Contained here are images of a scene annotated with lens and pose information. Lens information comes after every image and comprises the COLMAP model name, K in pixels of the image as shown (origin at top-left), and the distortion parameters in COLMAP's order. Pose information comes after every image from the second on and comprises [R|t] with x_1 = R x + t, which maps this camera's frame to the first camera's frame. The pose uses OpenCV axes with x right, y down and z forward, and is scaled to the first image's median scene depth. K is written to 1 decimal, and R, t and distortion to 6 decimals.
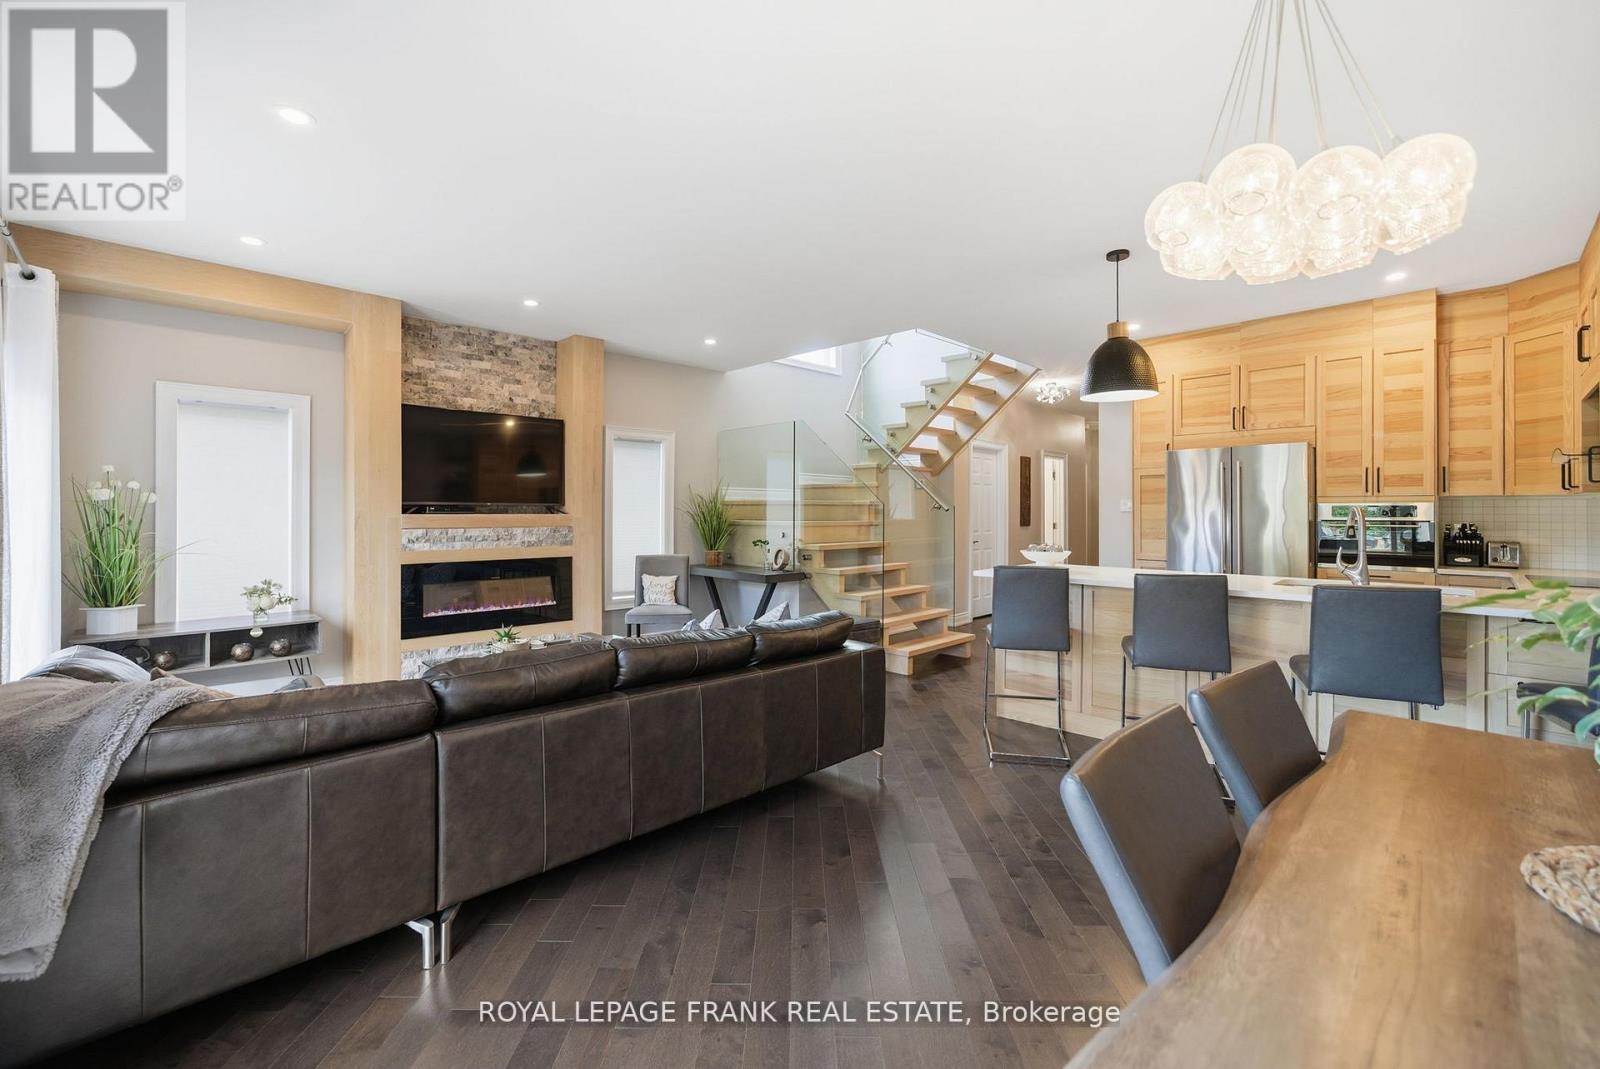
lens RADIAL K [[673.6, 0, 791.9], [0, 673.6, 512.1], [0, 0, 1]] dist [-0.035254, 0.008139]
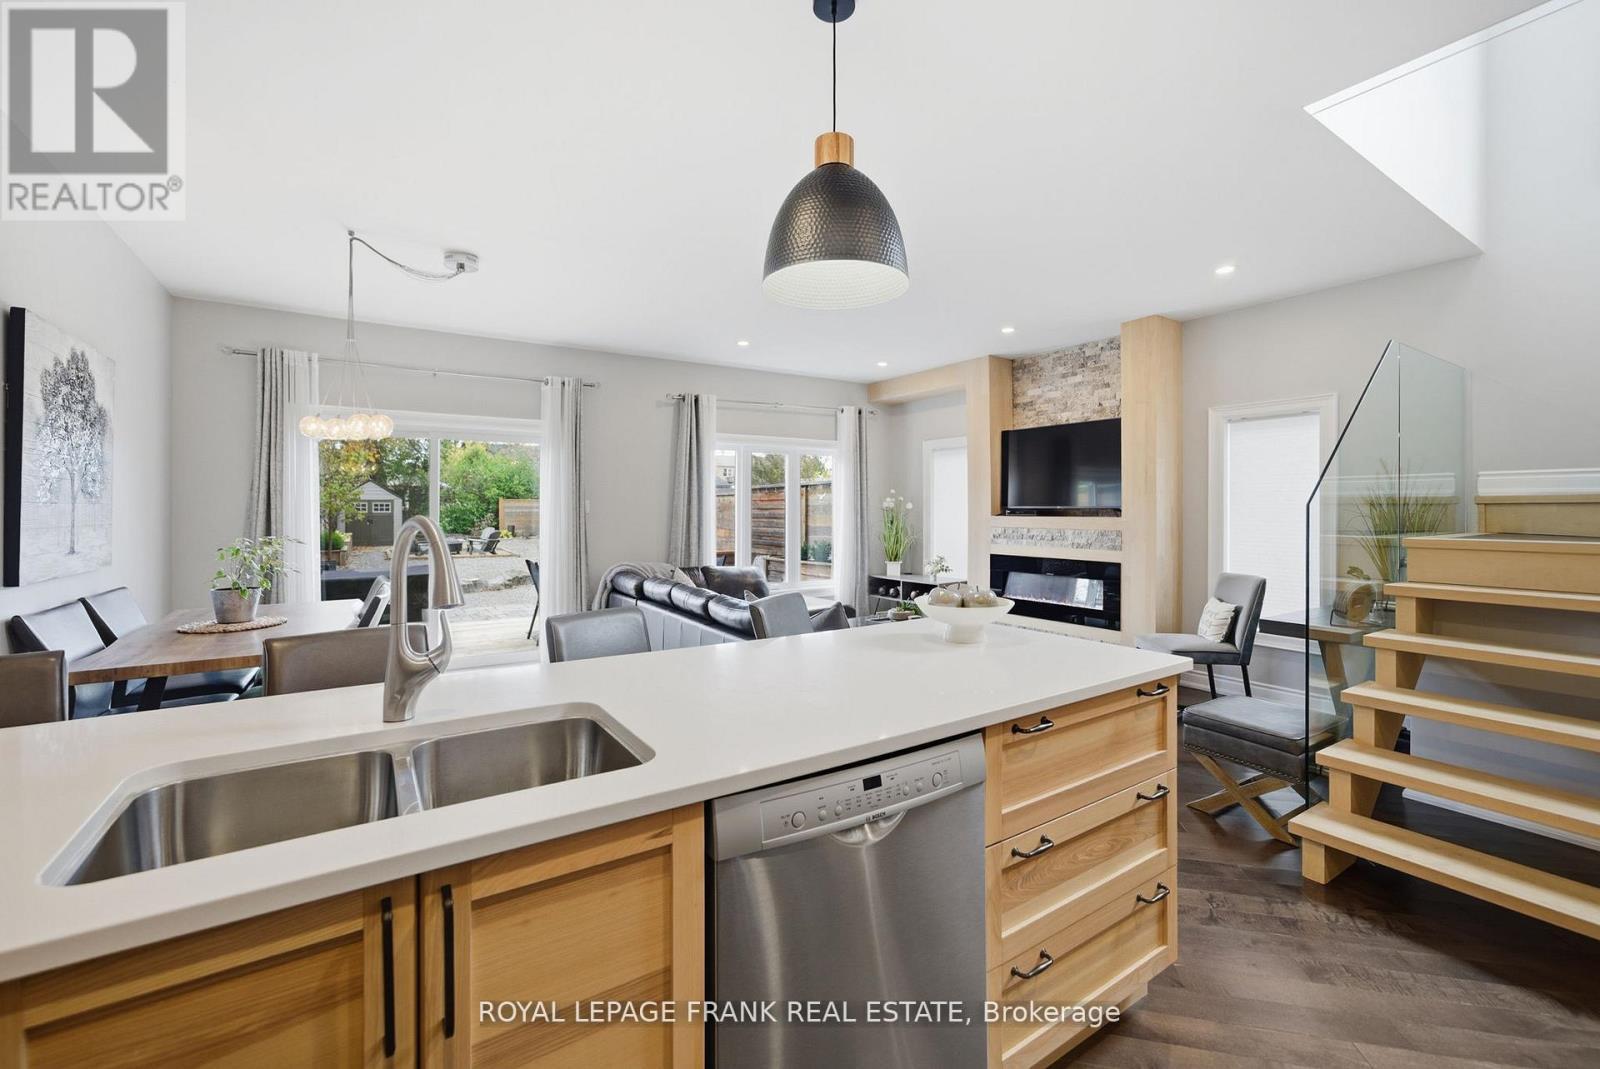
lens RADIAL K [[673.6, 0, 791.9], [0, 673.6, 512.1], [0, 0, 1]] dist [-0.035254, 0.008139]
pose [[-0.194097, -0.000128, -0.980982, 0.705073], [0.000061, 1.000000, -0.000143, -0.003981], [0.980982, -0.000088, -0.194097, 0.770244]]
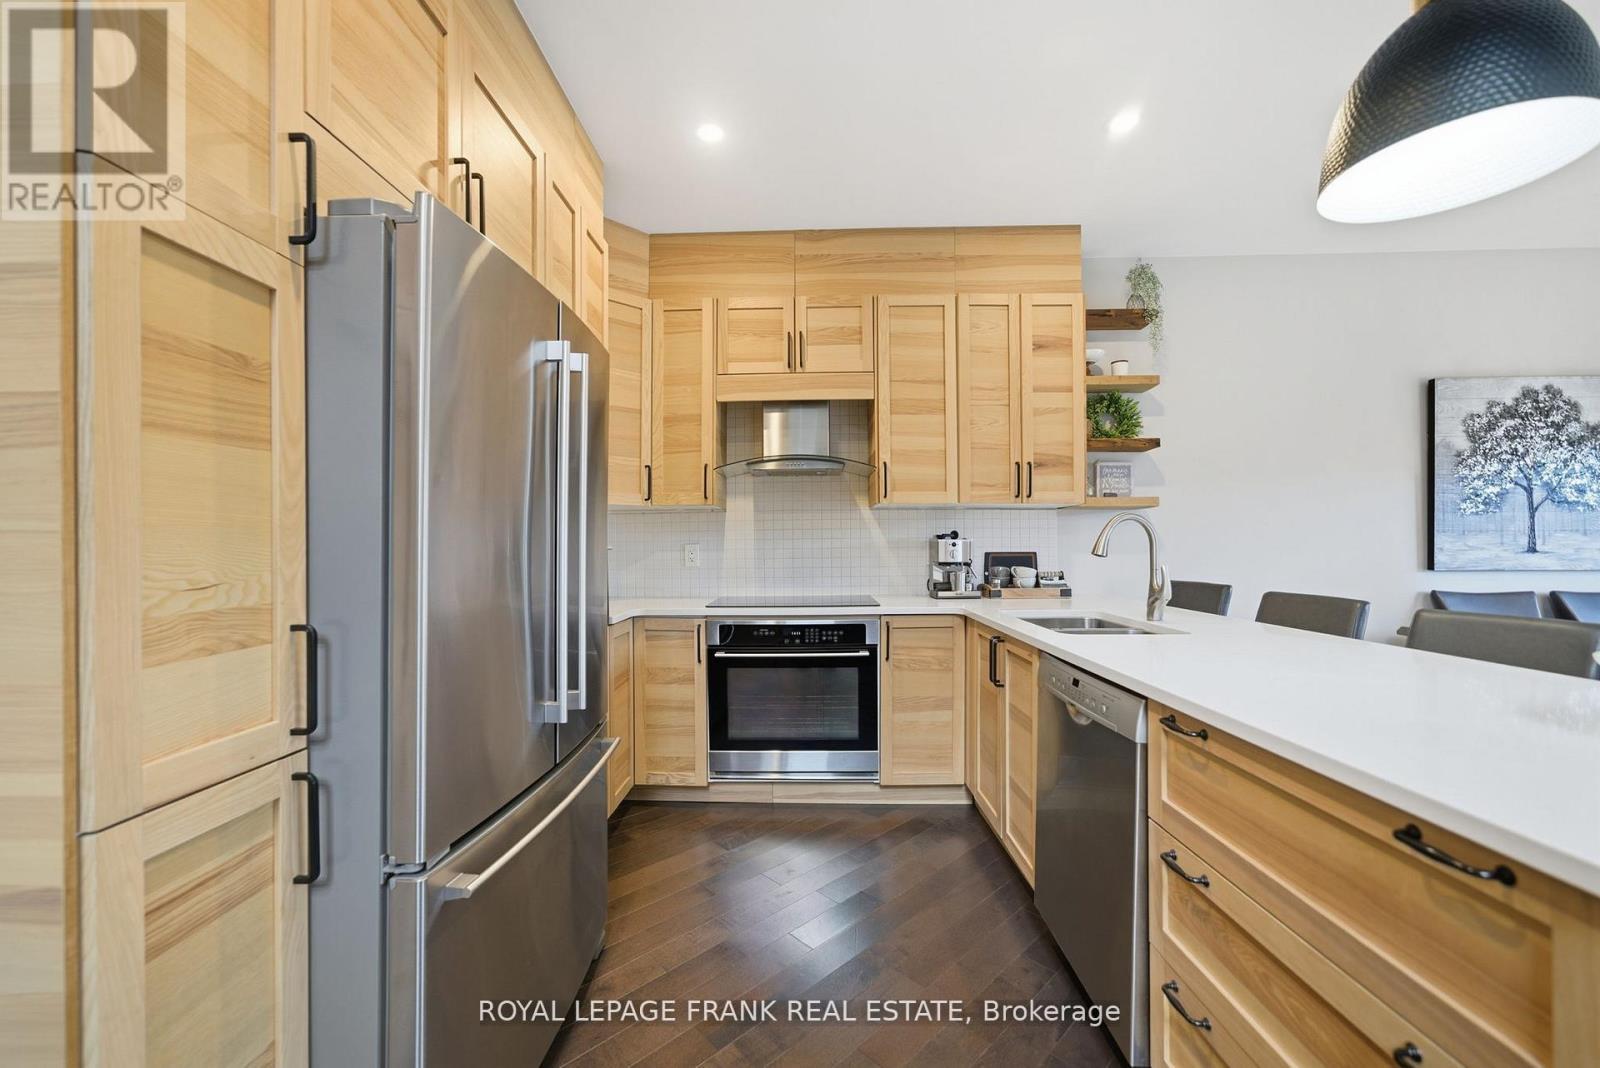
lens RADIAL K [[634.2, 0, 790.5], [0, 634.2, 533.9], [0, 0, 1]] dist [-0.006753, 0.002341]
pose [[-0.696731, 0.009859, 0.717265, 0.357092], [0.002766, 0.999935, -0.011058, 0.016069], [-0.717327, -0.005720, -0.696713, 1.070504]]
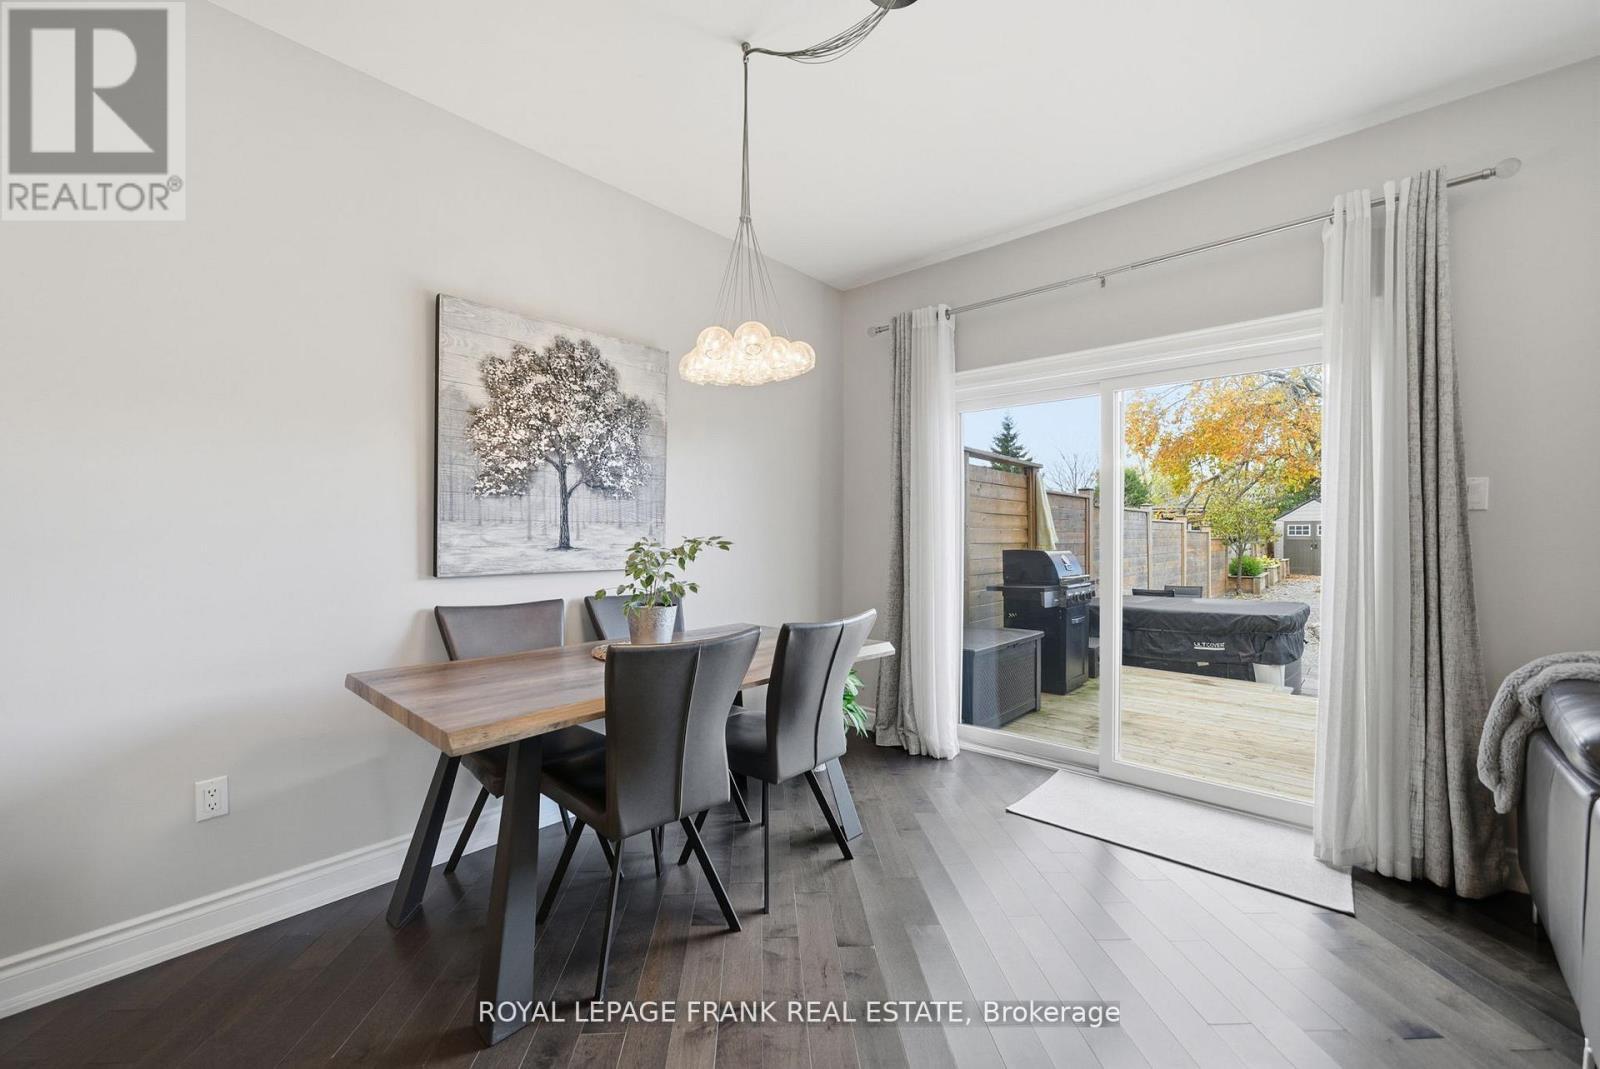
lens RADIAL K [[640.1, 0, 789.2], [0, 640.1, 528.2], [0, 0, 1]] dist [-0.056586, 0.034776]
pose [[-0.997731, -0.004625, -0.067164, 0.147321], [-0.003887, 0.999931, -0.011114, 0.018169], [0.067211, -0.010827, -0.997680, 0.599266]]
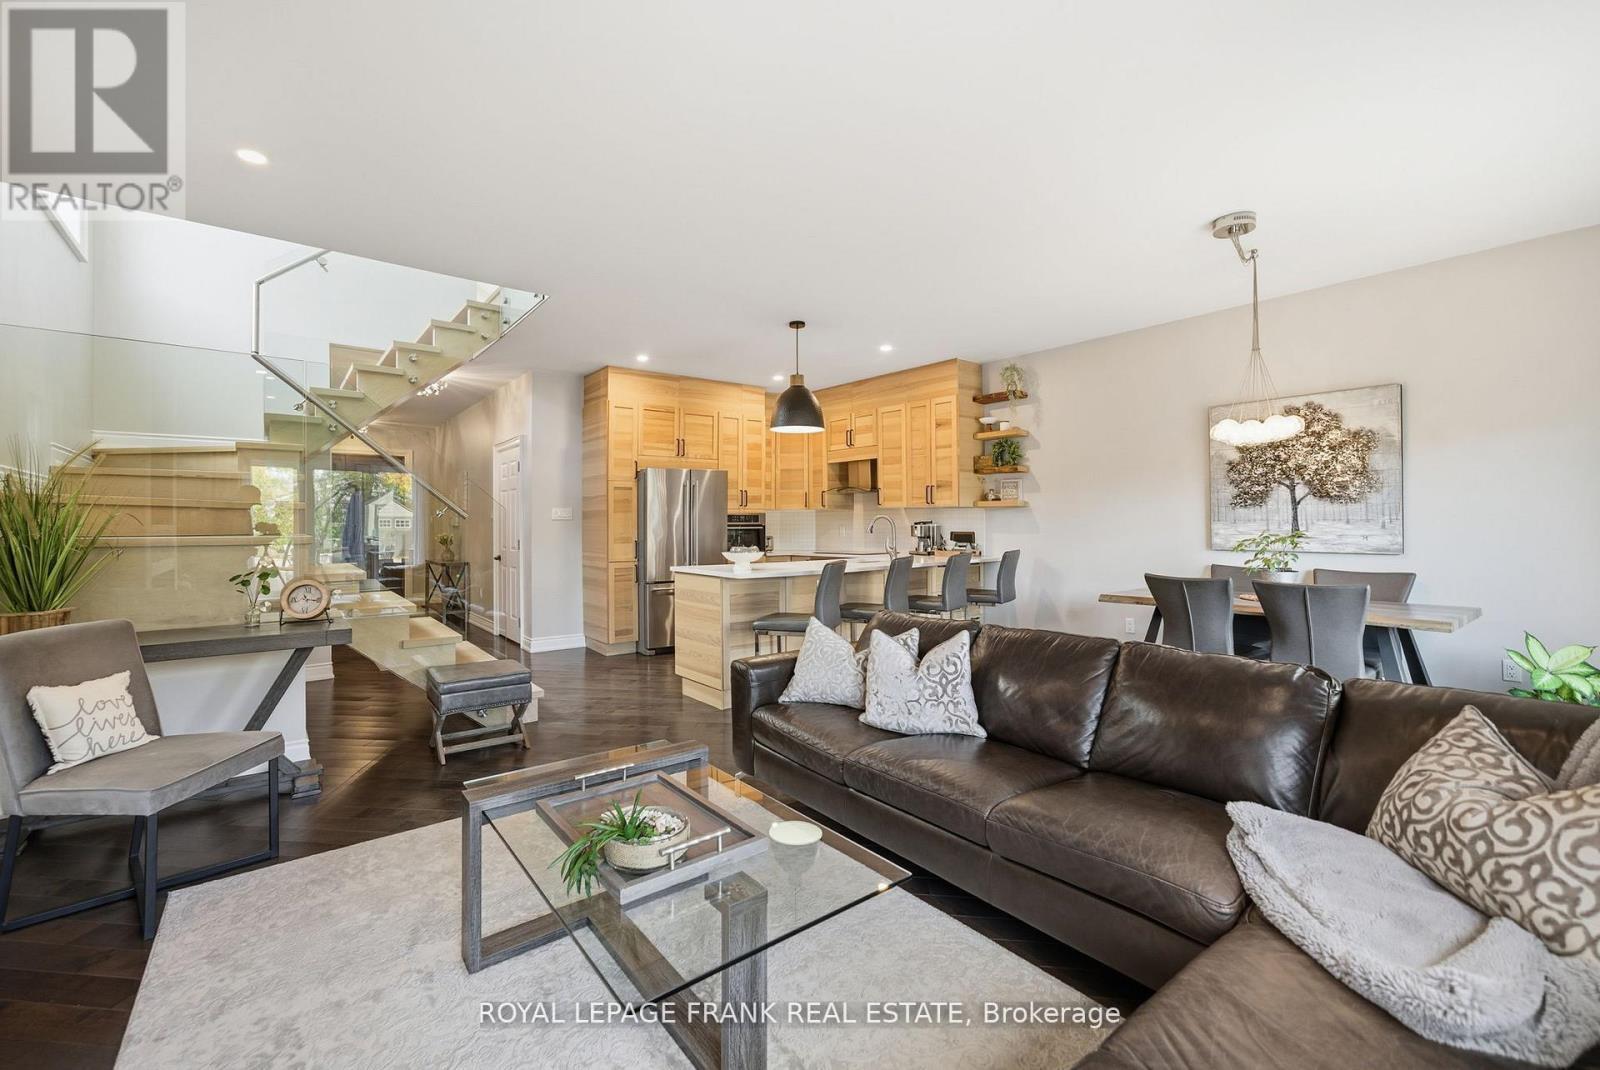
lens RADIAL K [[640.1, 0, 789.2], [0, 640.1, 528.7], [0, 0, 1]] dist [-0.056586, 0.034776]
pose [[0.086808, -0.014124, 0.996125, -0.560581], [0.006115, 0.999888, 0.013644, 0.004152], [-0.996206, 0.004906, 0.086885, 0.655900]]
